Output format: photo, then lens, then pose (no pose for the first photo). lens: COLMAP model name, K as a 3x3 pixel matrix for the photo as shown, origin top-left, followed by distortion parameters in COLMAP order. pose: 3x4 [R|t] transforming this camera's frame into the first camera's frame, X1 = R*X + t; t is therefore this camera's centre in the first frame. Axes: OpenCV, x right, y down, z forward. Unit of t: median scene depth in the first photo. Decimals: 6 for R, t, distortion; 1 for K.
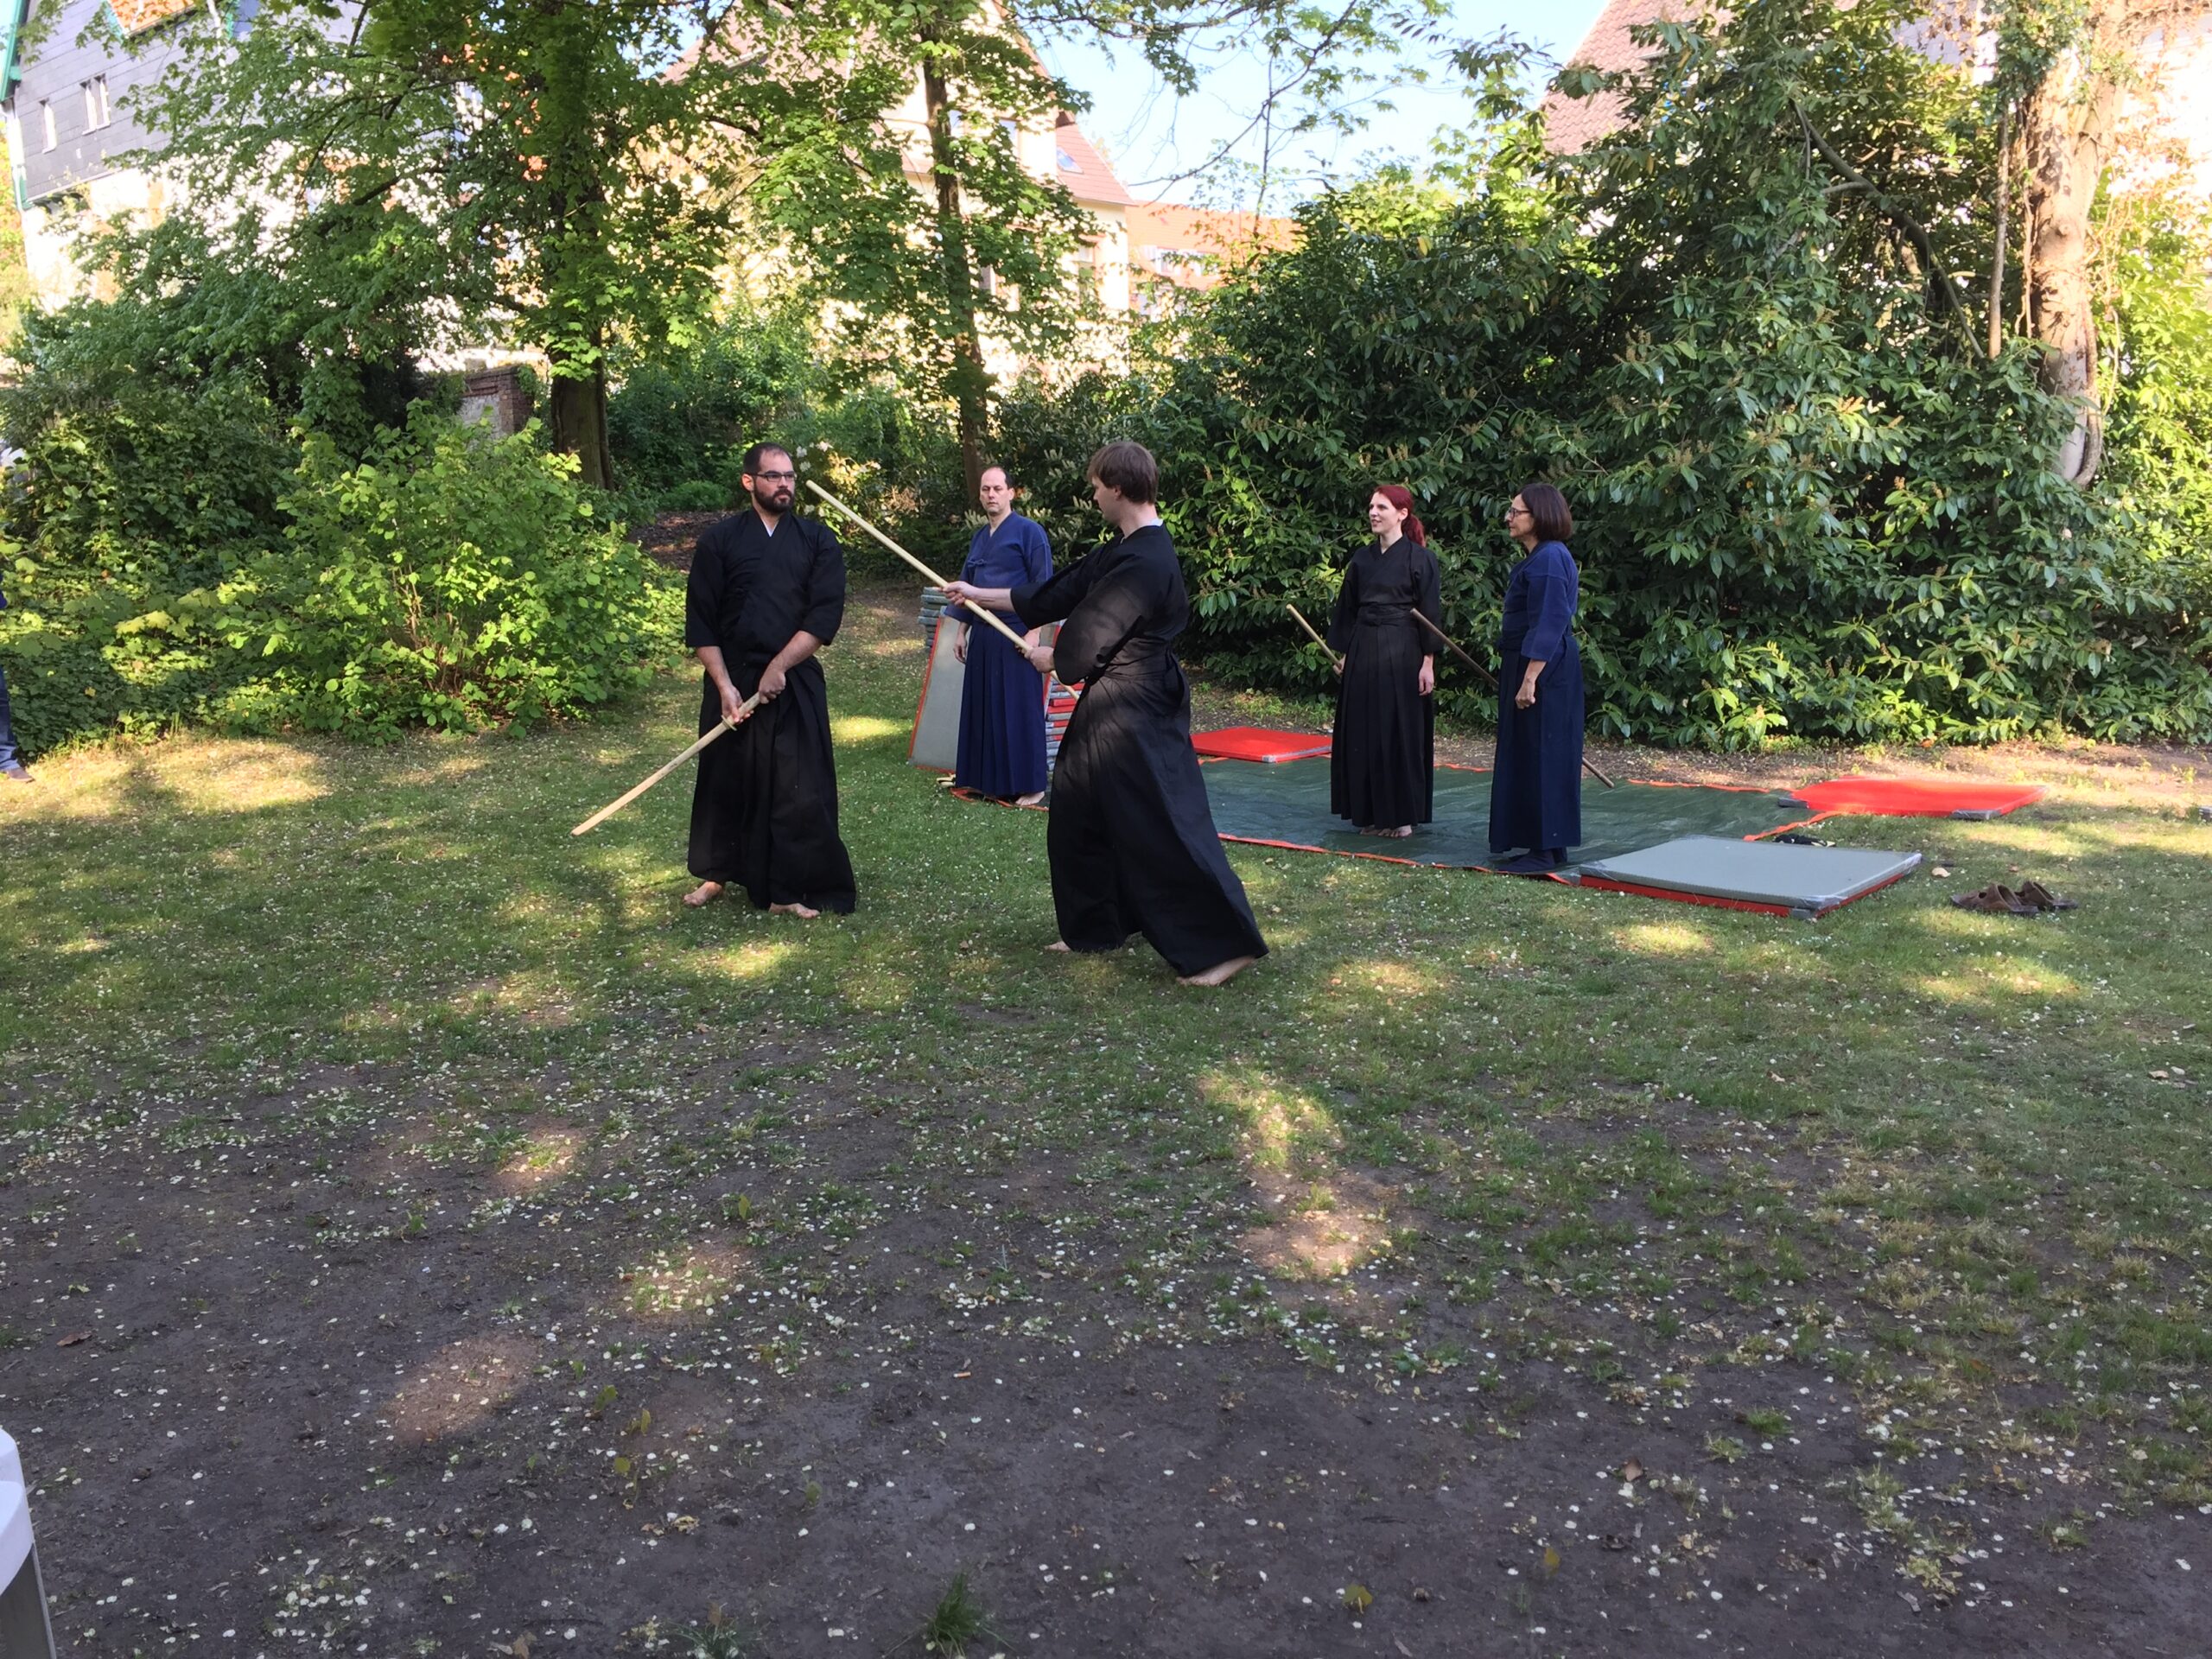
lens RADIAL K [[1796.3, 0, 1106.0], [0, 1796.3, 829.5], [0, 0, 1]] dist [0.077722, -0.087815]
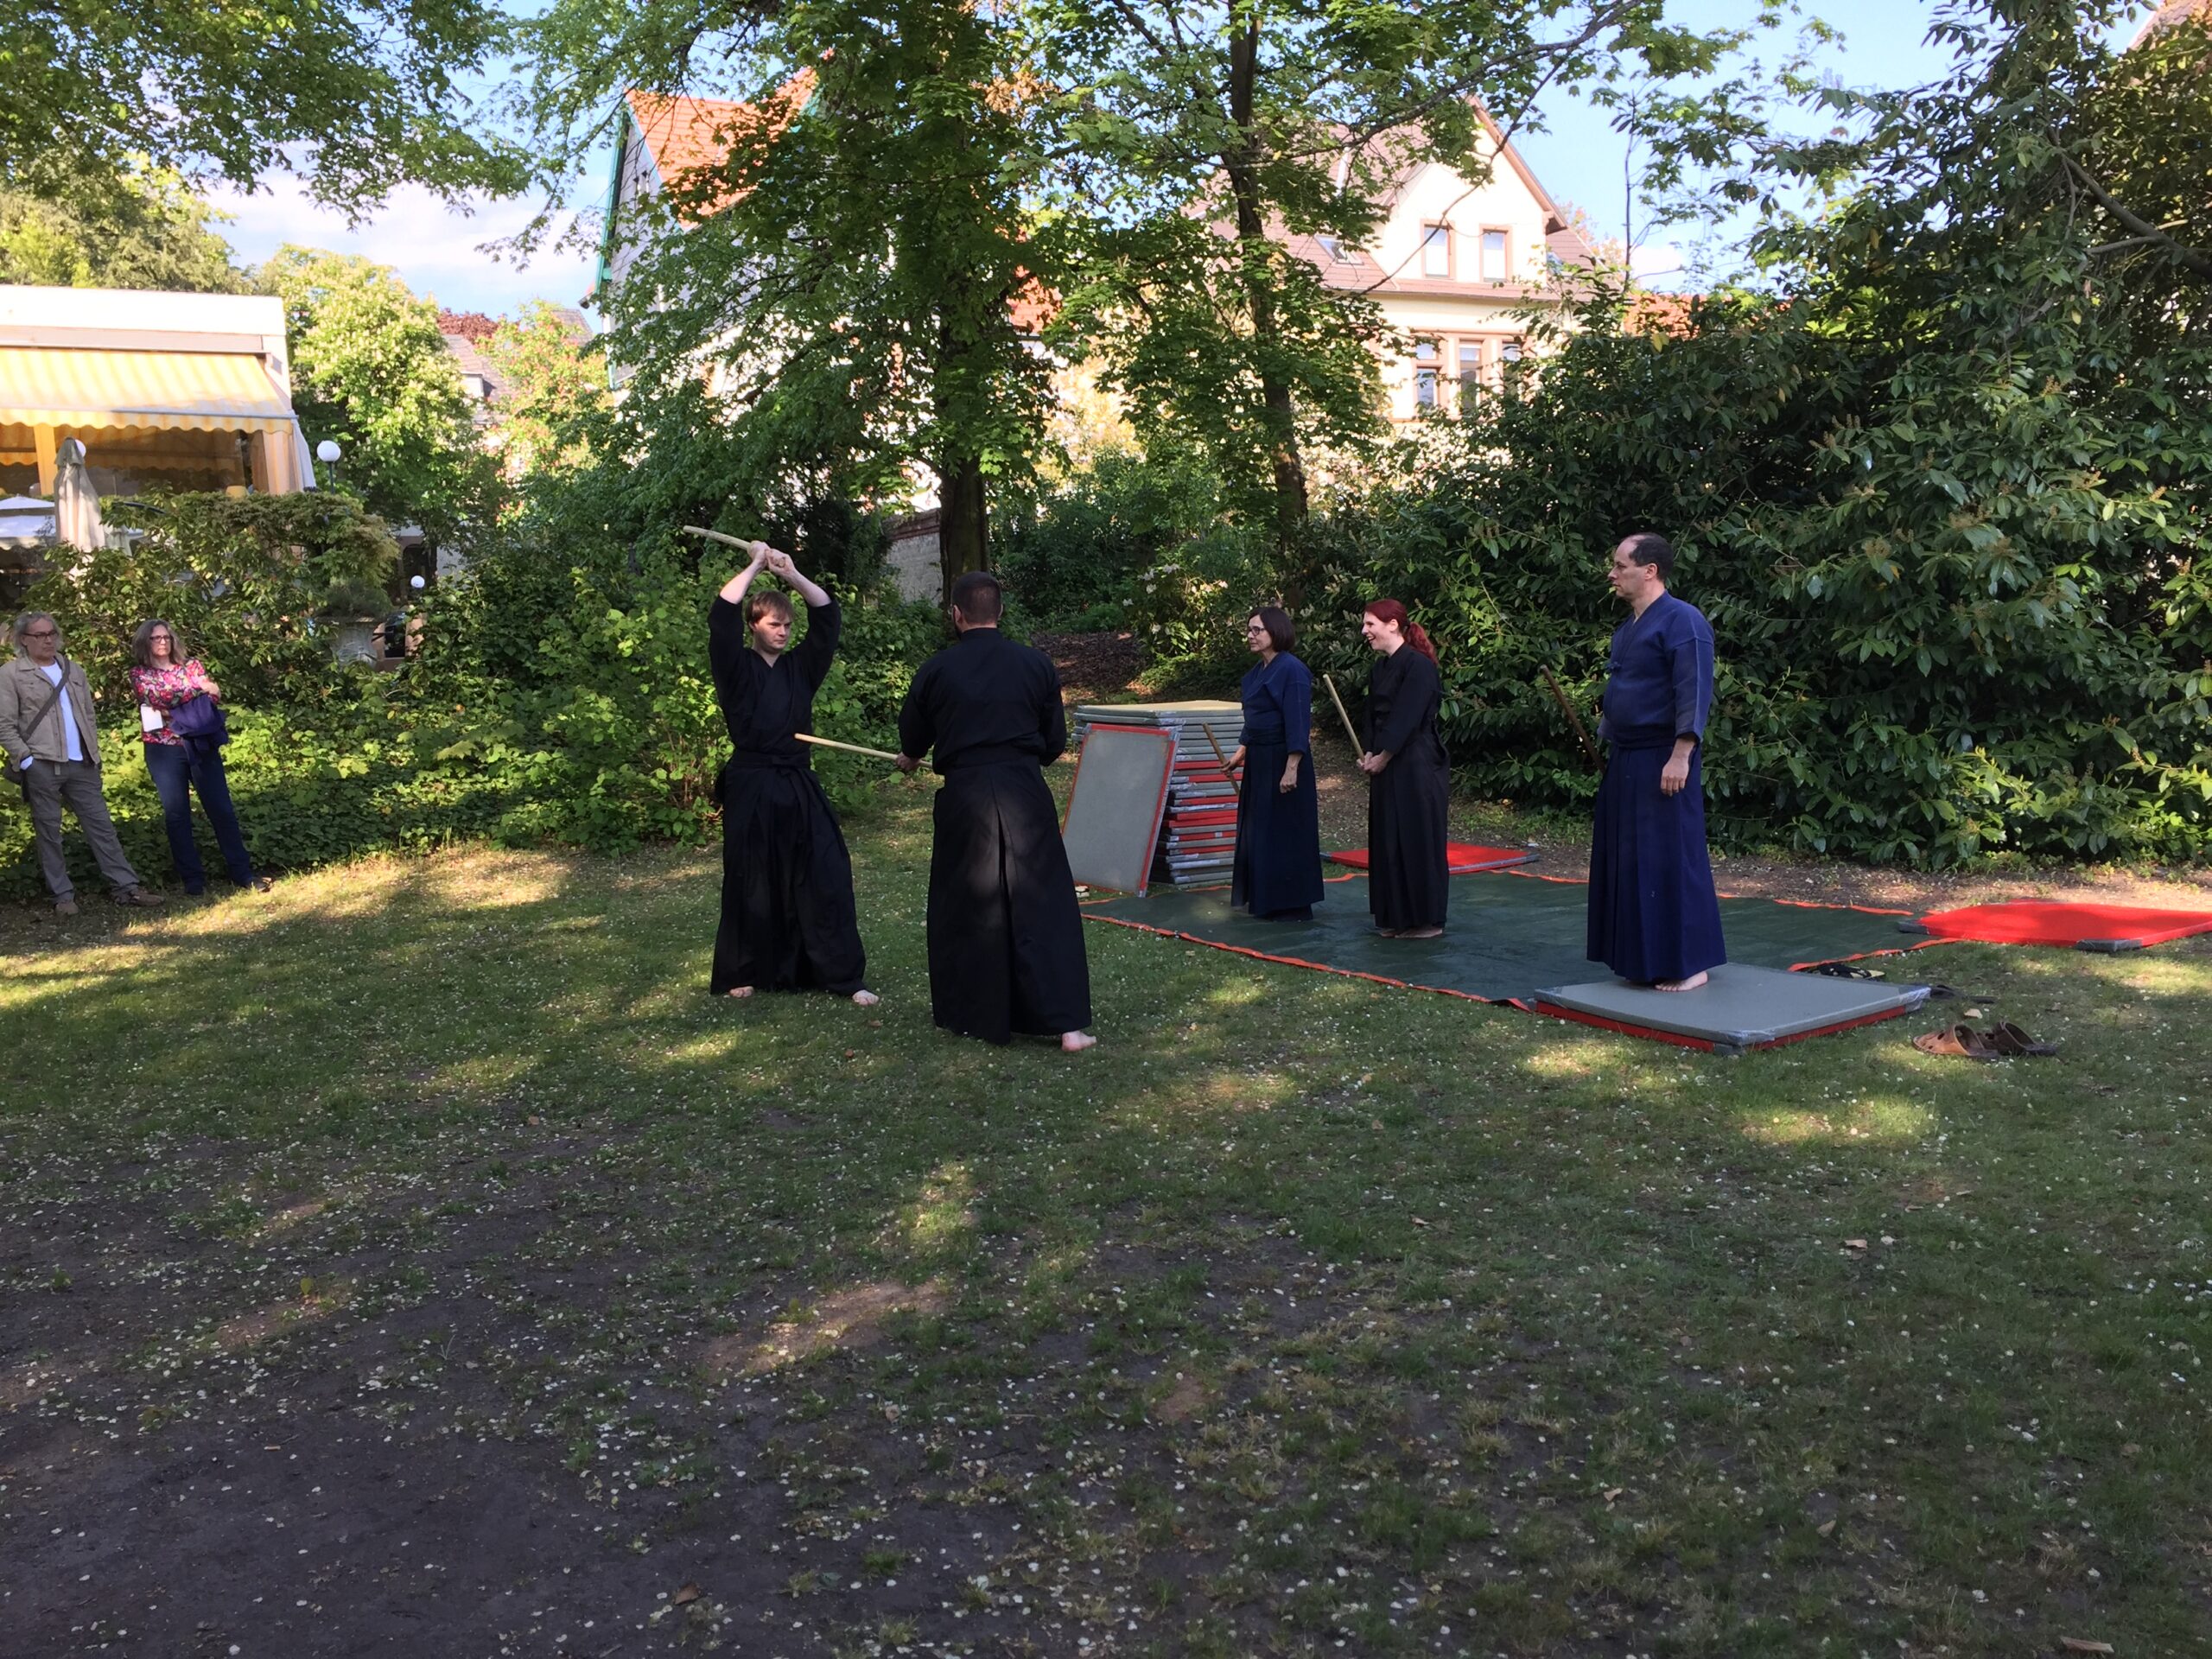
lens RADIAL K [[1796.3, 0, 1106.0], [0, 1796.3, 829.5], [0, 0, 1]] dist [0.077722, -0.087815]
pose [[0.961061, -0.000330, -0.276335, 0.193178], [-0.016356, 0.998178, -0.058077, -0.003563], [0.275850, 0.060335, 0.959305, 0.017668]]
